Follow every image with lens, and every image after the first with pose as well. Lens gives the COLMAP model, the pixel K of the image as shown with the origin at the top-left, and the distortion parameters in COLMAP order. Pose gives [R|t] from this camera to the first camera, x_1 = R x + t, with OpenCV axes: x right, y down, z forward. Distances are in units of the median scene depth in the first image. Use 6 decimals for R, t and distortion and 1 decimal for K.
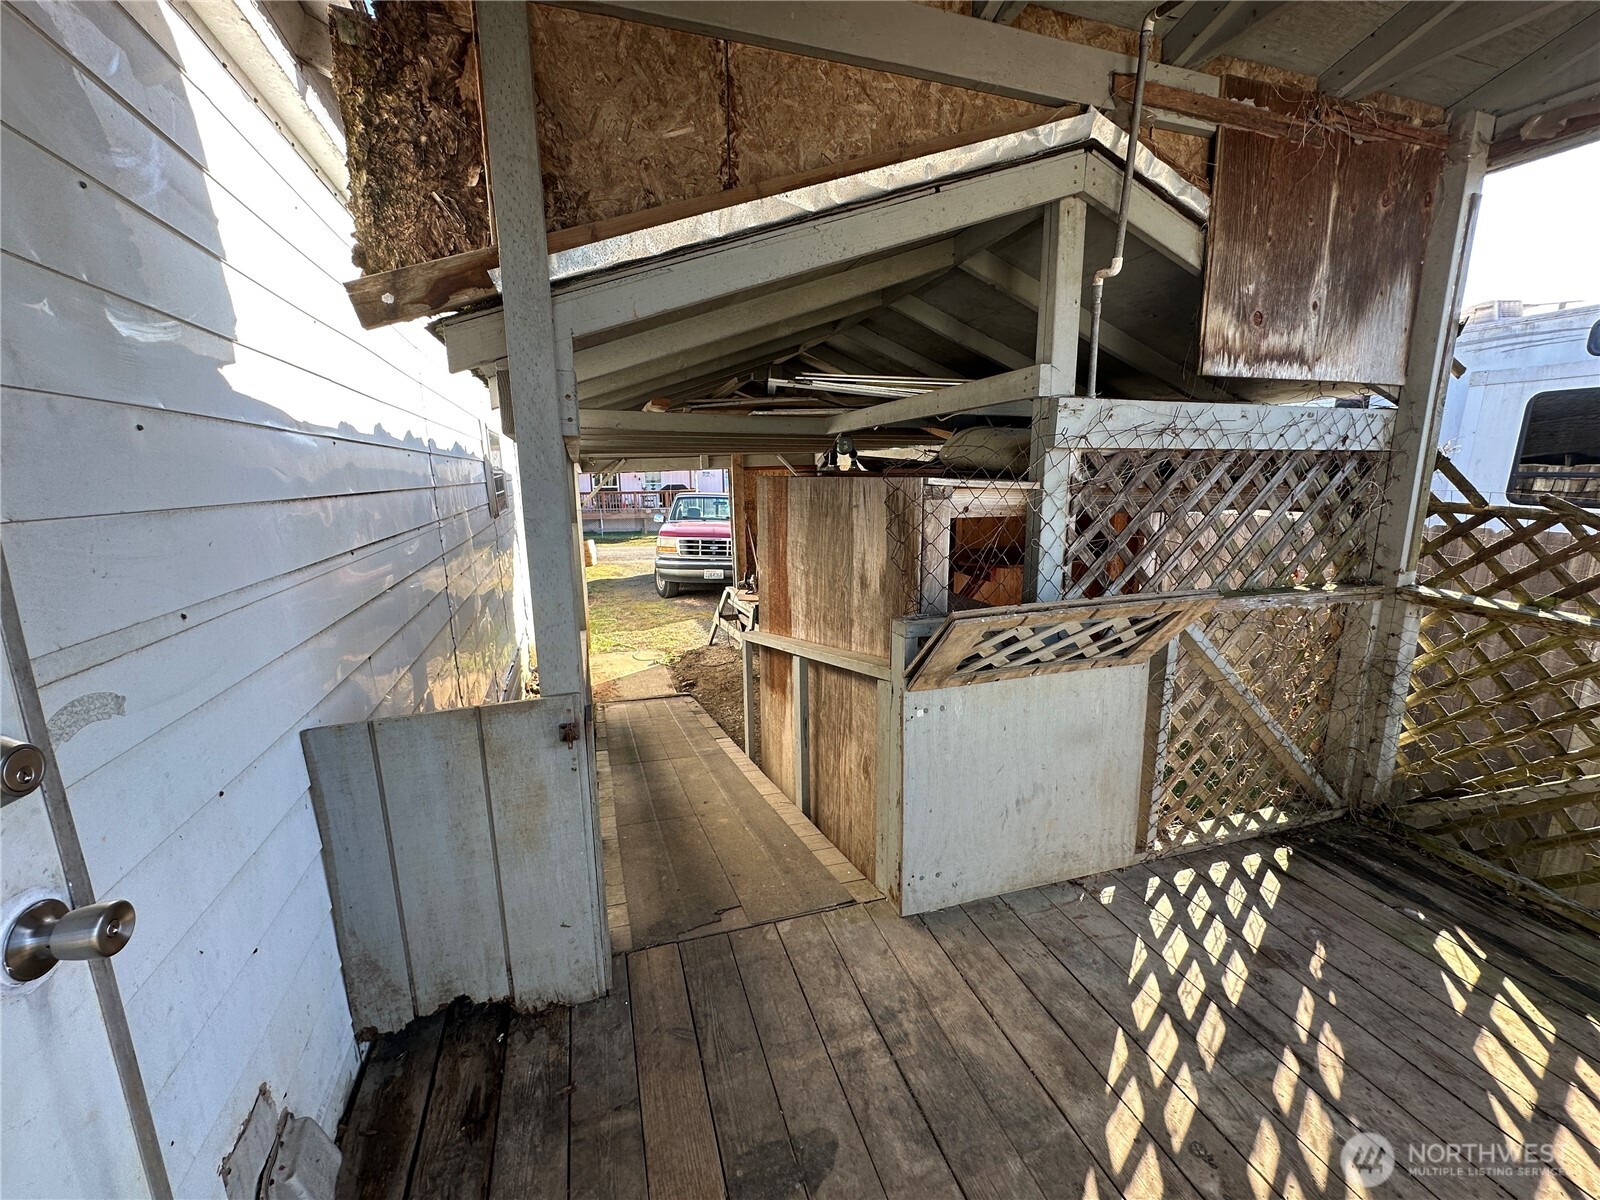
lens RADIAL K [[636.1, 0, 797.4], [0, 636.1, 600.3], [0, 0, 1]] dist [-0.002060, 0.000328]
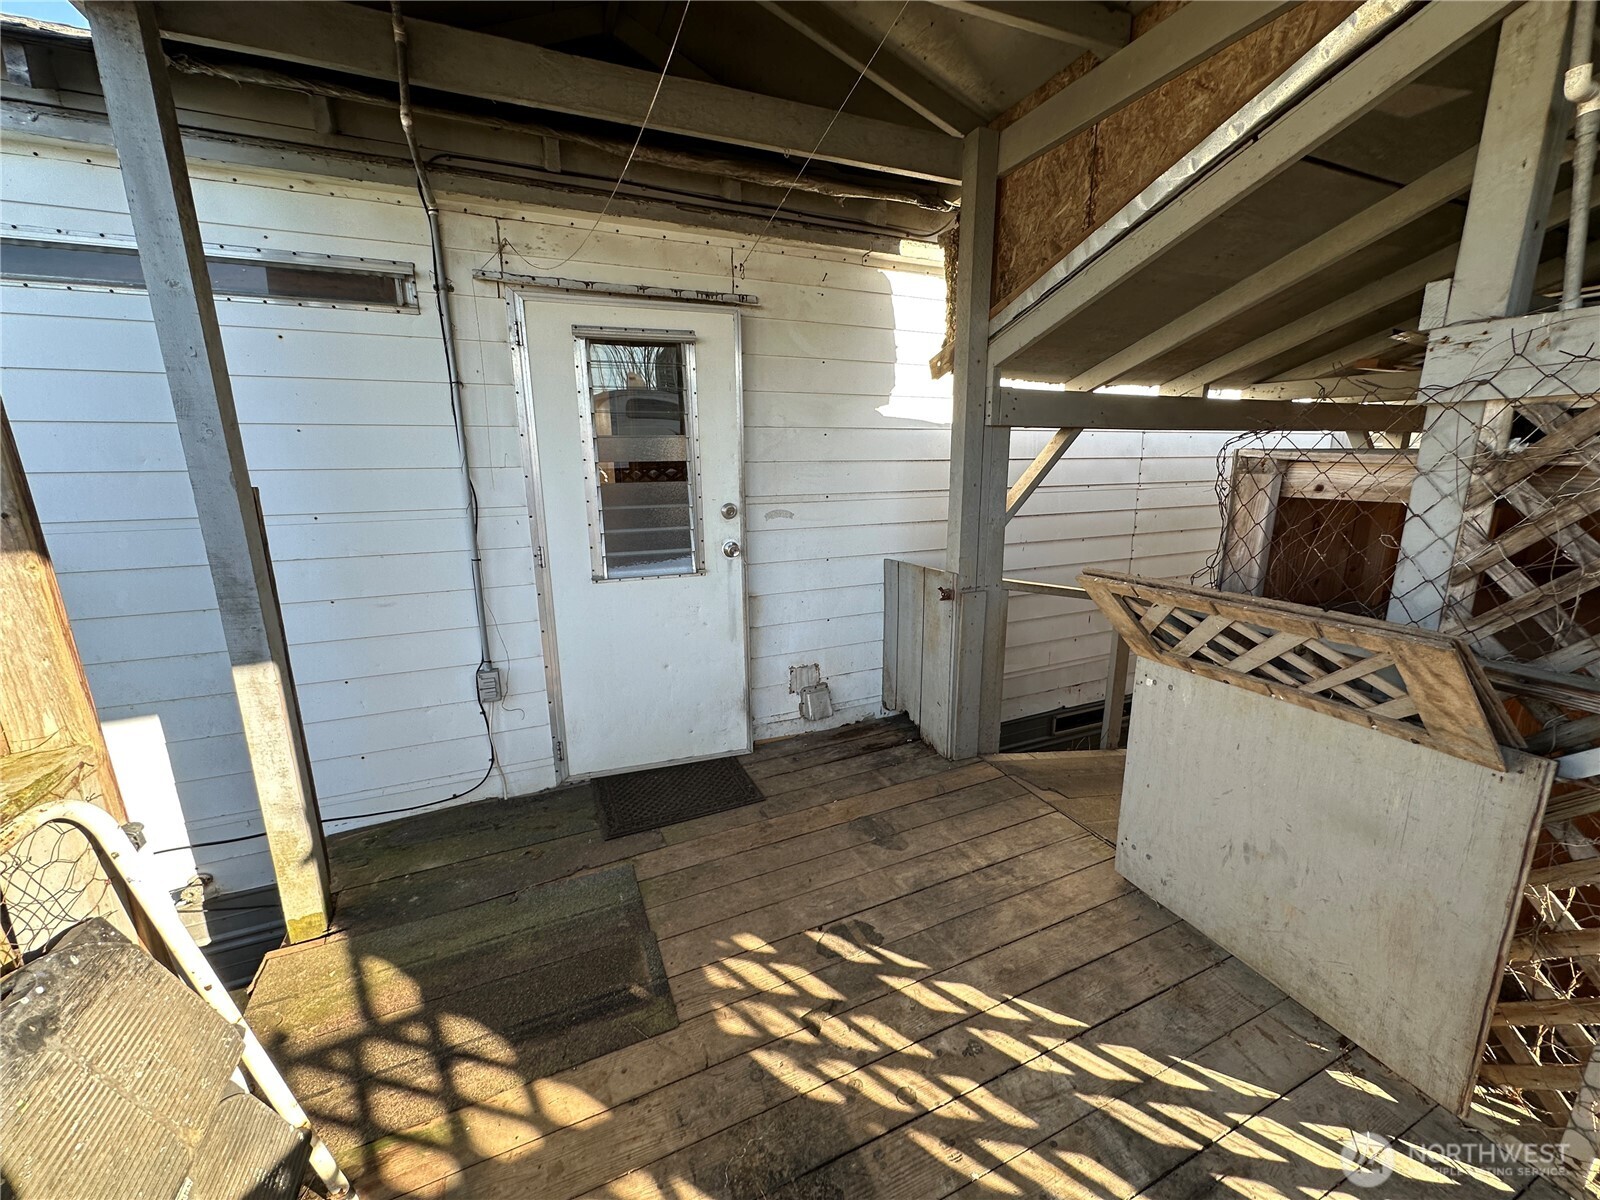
lens RADIAL K [[636.1, 0, 803.4], [0, 636.1, 598.9], [0, 0, 1]] dist [-0.002060, 0.000328]
pose [[0.091843, 0.223147, -0.970448, 1.249023], [-0.189246, 0.960717, 0.202999, -0.059207], [0.977625, 0.165010, 0.130465, 0.344758]]
